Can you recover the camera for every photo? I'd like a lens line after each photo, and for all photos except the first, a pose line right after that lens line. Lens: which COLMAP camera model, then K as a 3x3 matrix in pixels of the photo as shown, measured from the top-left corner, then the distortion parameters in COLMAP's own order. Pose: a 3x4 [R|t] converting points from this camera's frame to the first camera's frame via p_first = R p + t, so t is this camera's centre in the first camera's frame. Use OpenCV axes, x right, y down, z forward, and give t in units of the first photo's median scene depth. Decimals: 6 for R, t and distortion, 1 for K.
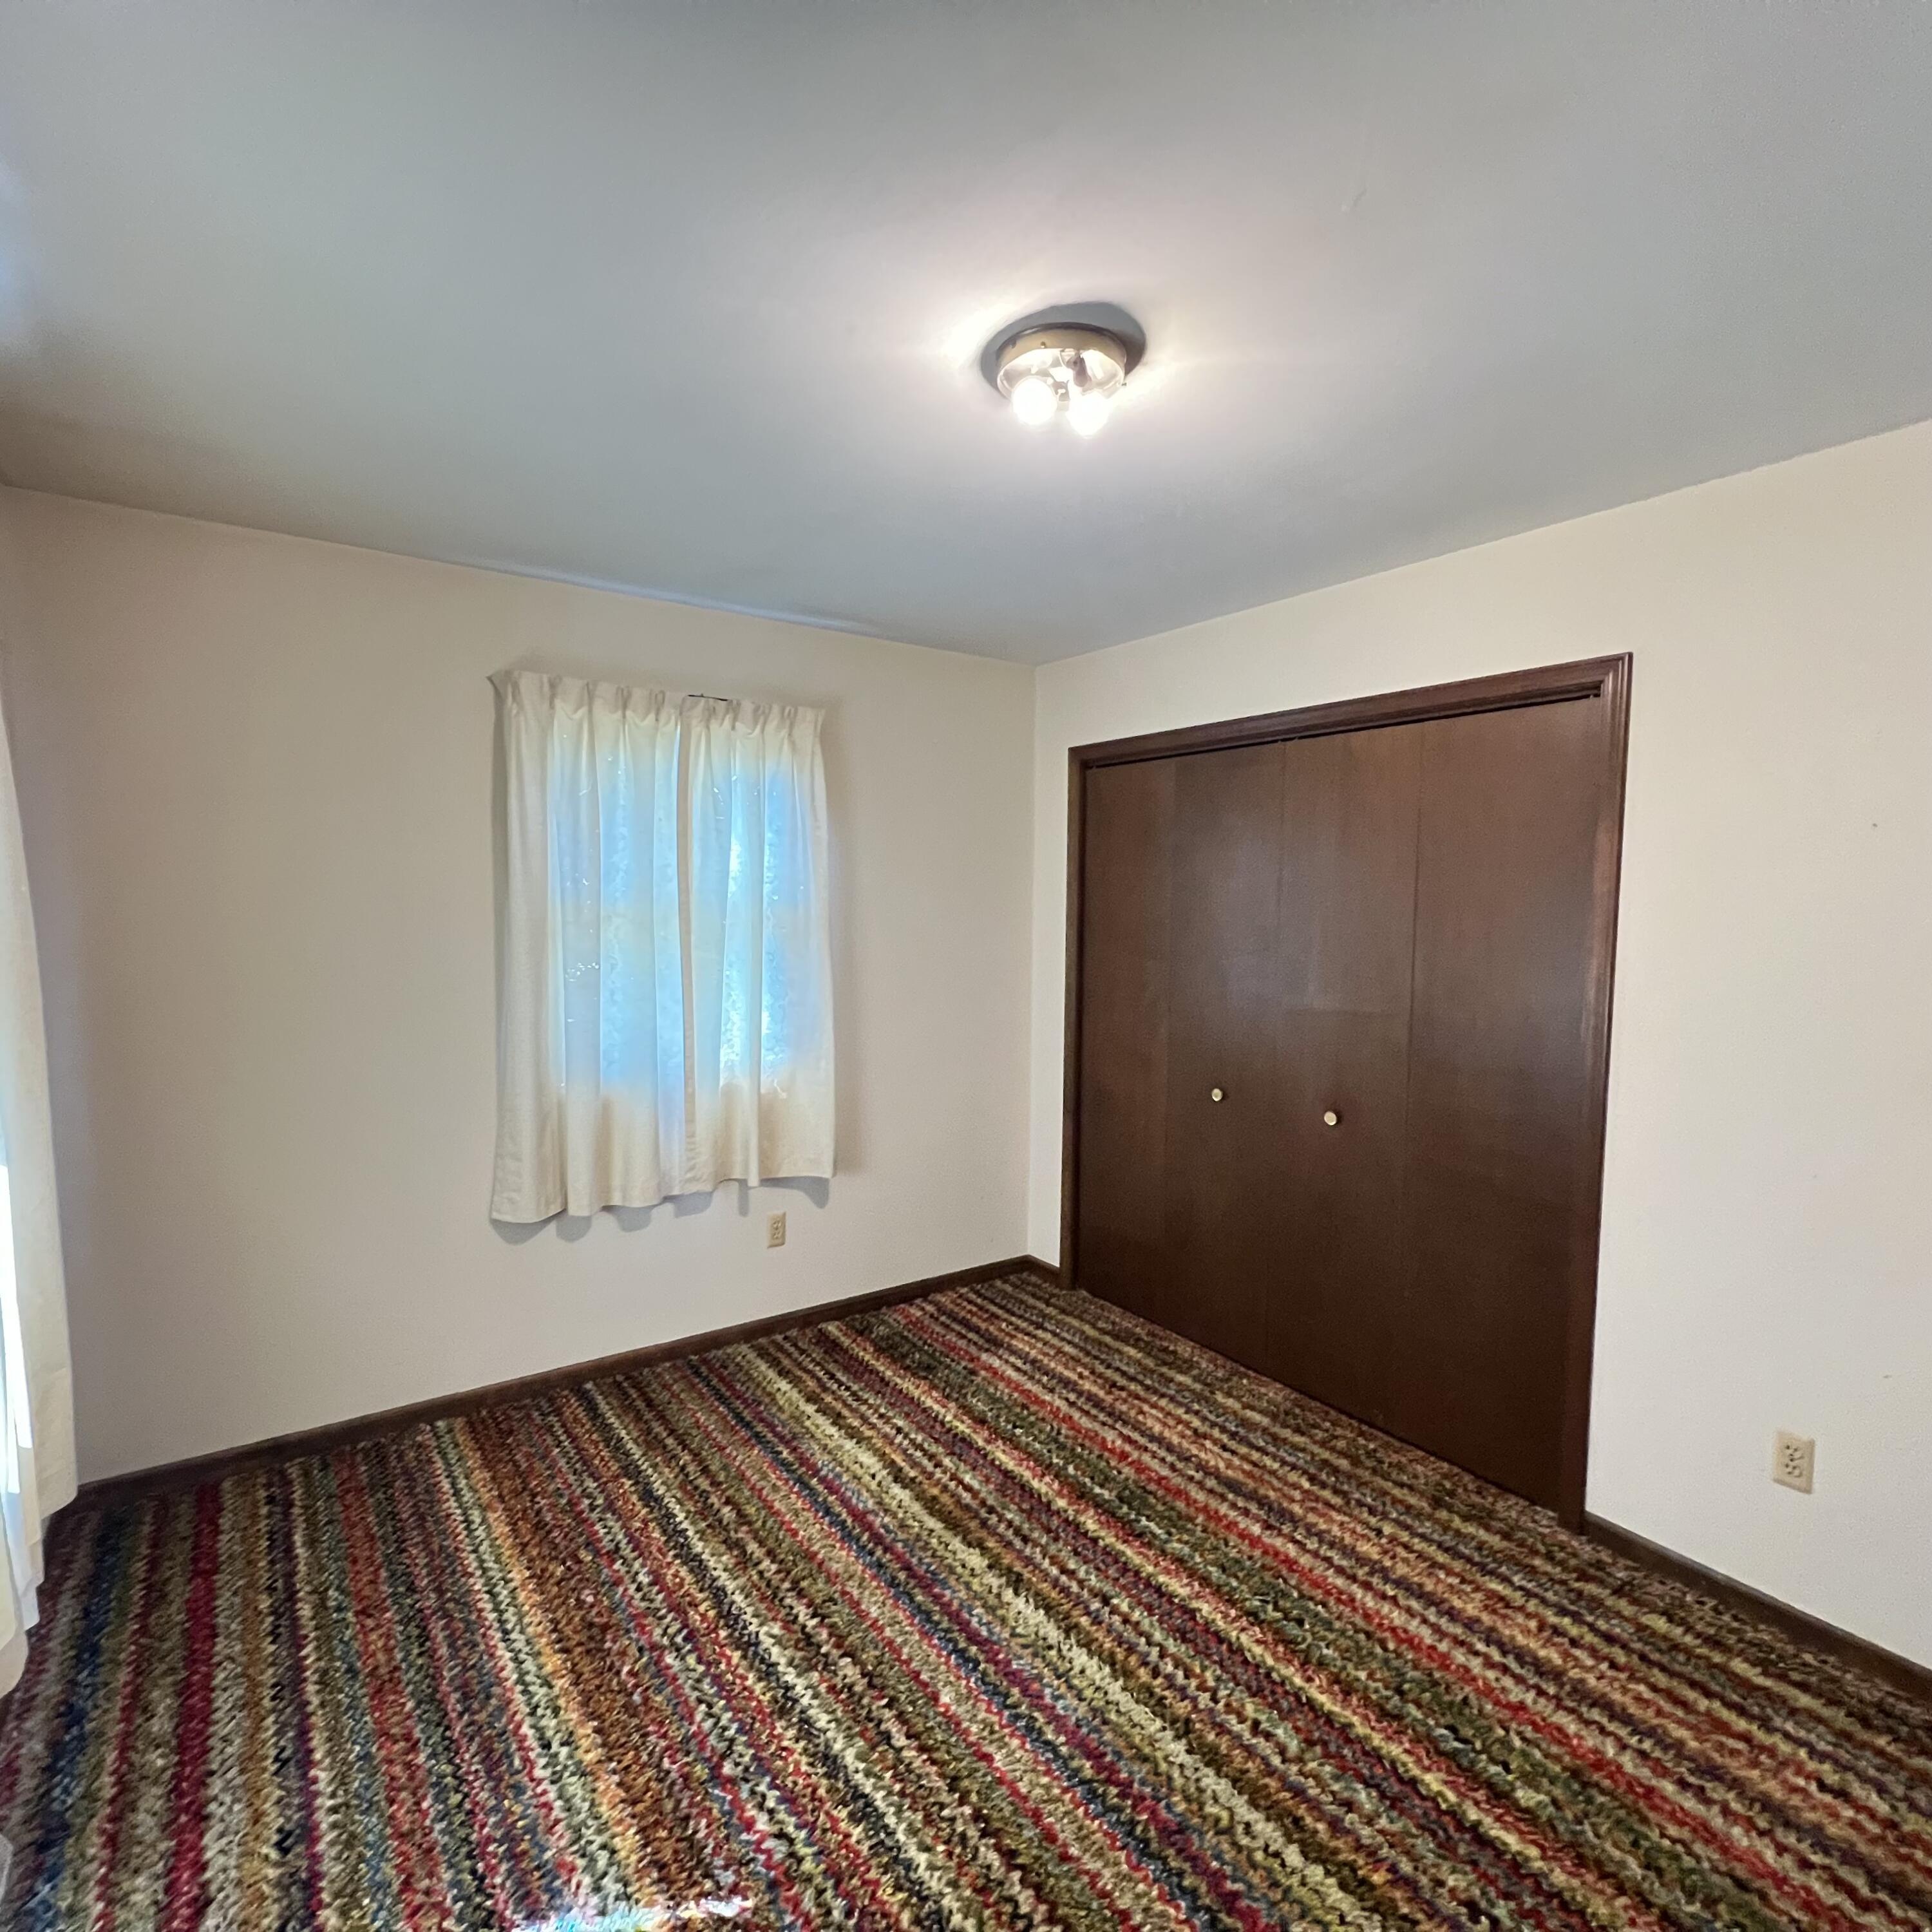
lens RADIAL K [[1032.3, 0, 964.2], [0, 1032.3, 973.4], [0, 0, 1]] dist [-0.001238, 0.001096]
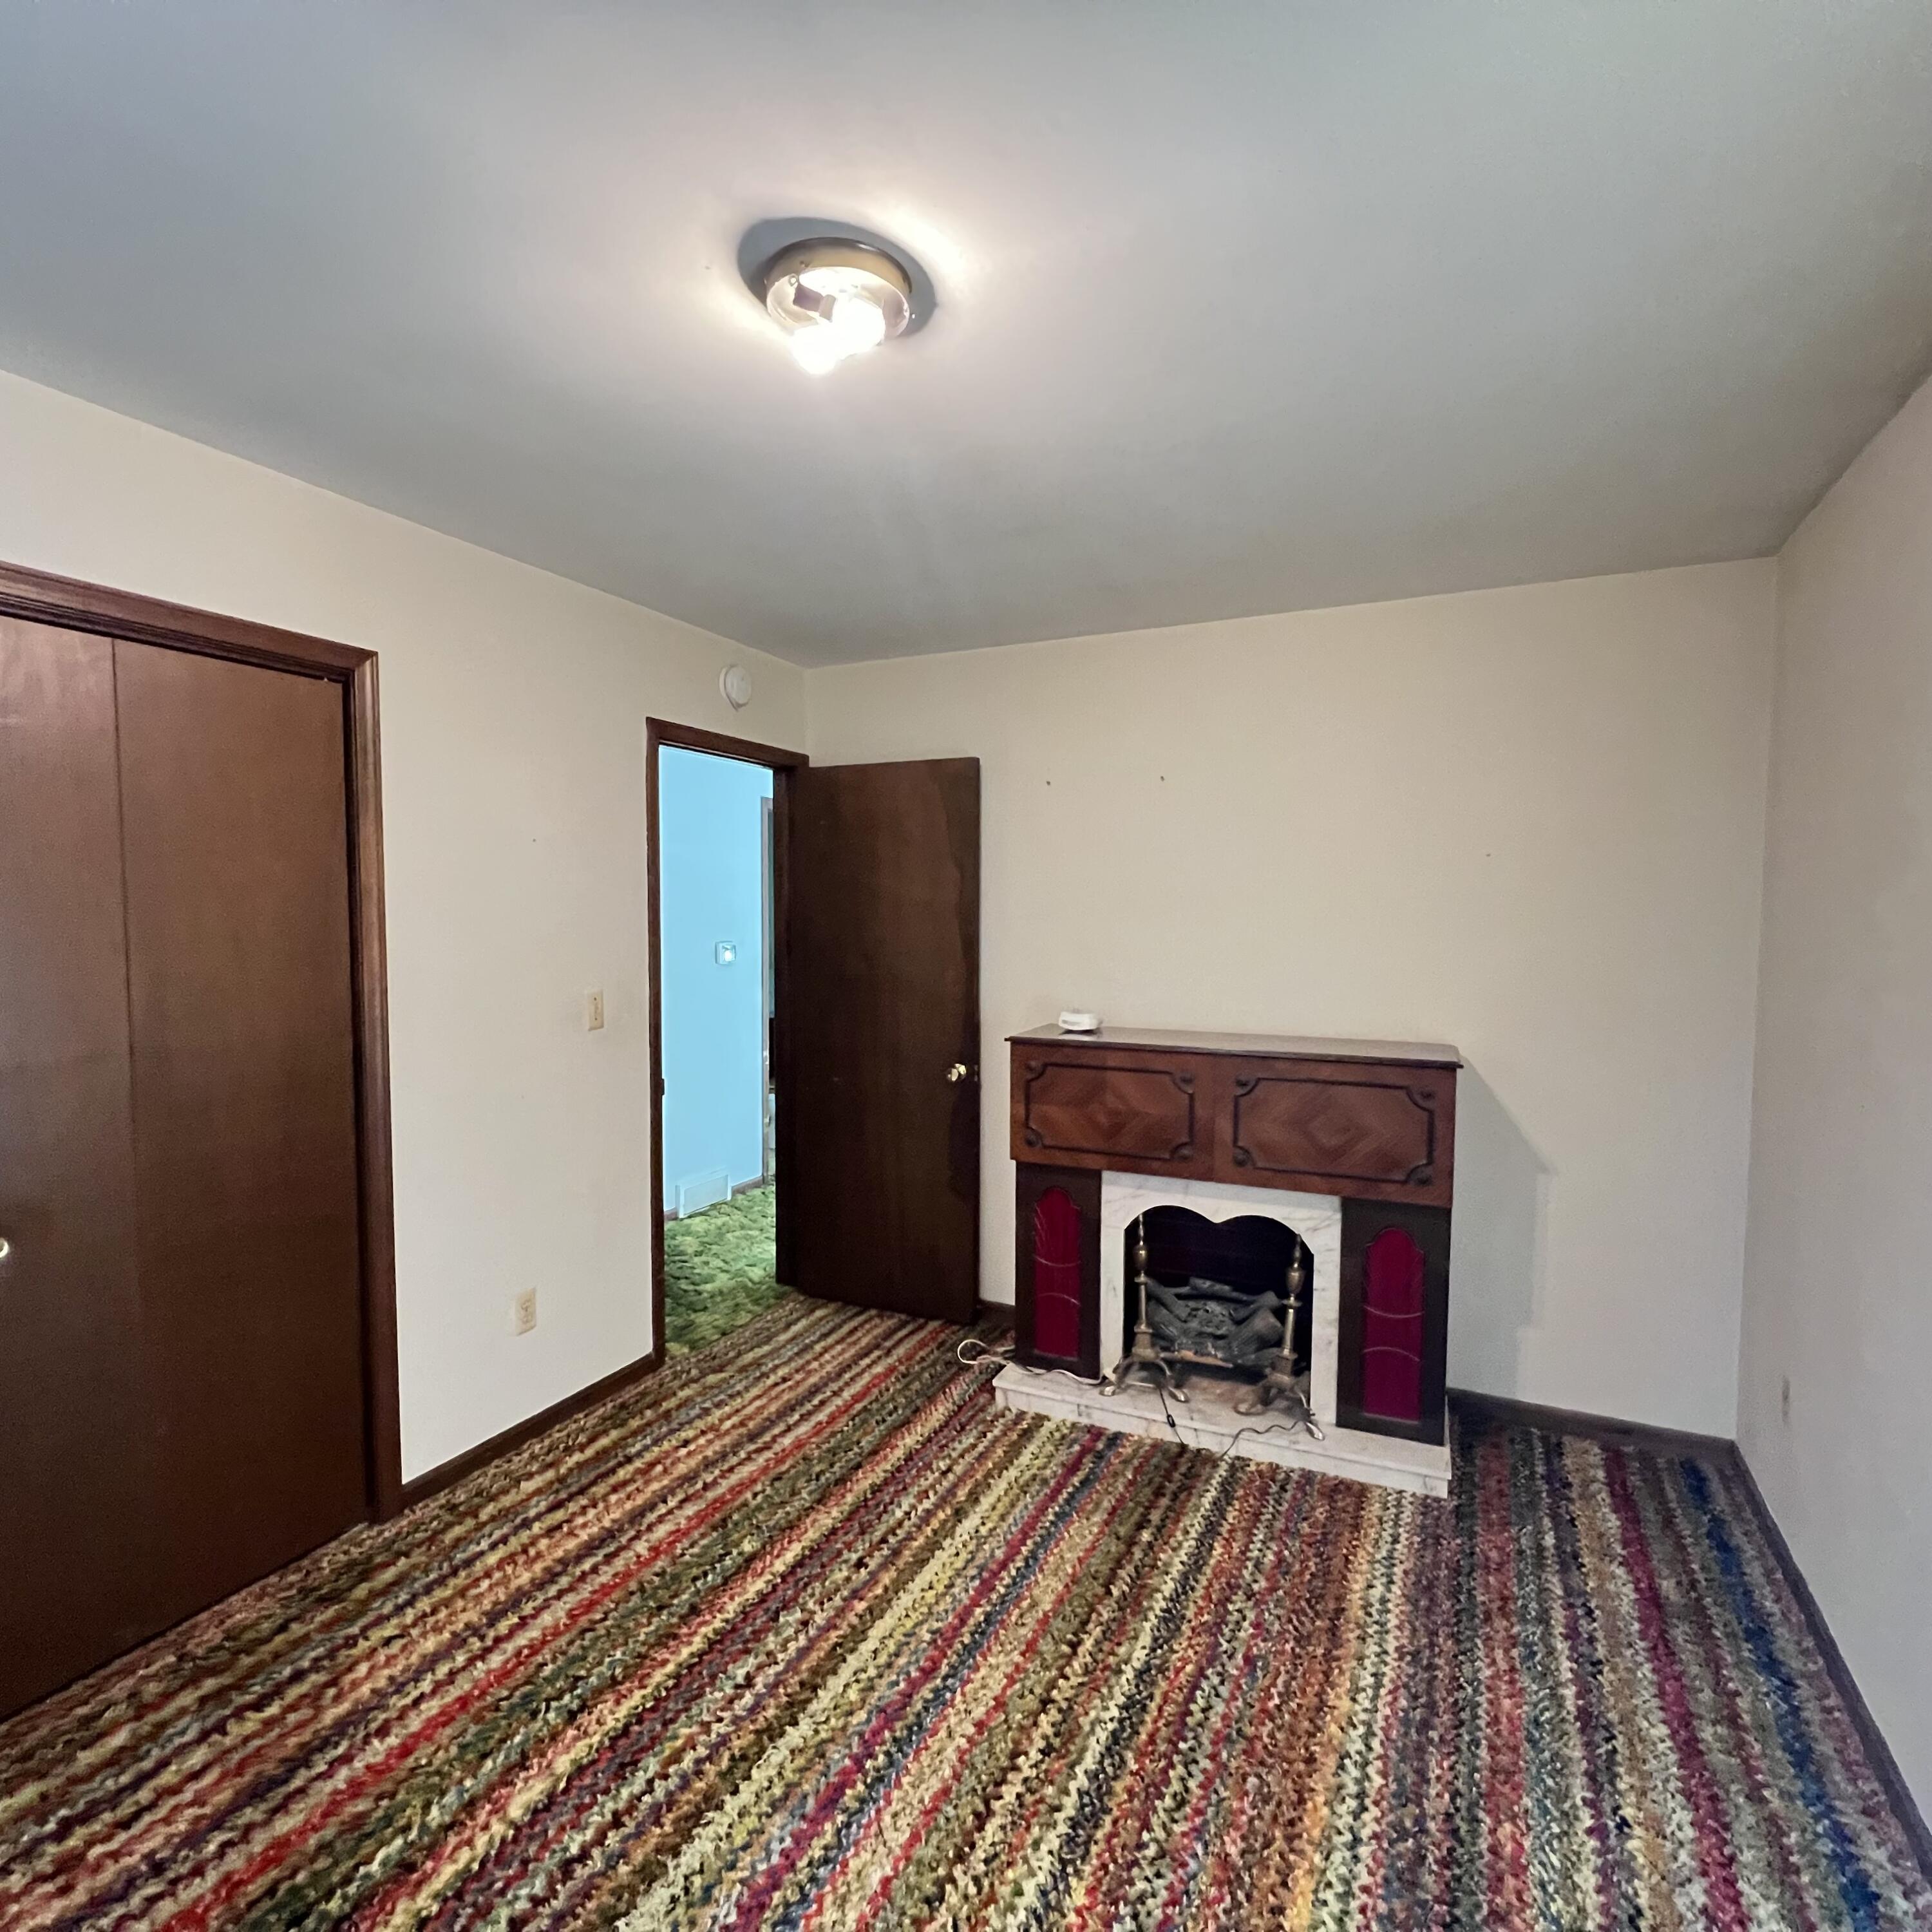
lens RADIAL K [[1032.3, 0, 965.9], [0, 1032.3, 964.8], [0, 0, 1]] dist [-0.001238, 0.001096]
pose [[-0.484830, -0.057097, 0.872743, -0.630194], [0.053693, 0.994042, 0.094860, -0.071900], [-0.872959, 0.092852, -0.478875, 1.124044]]
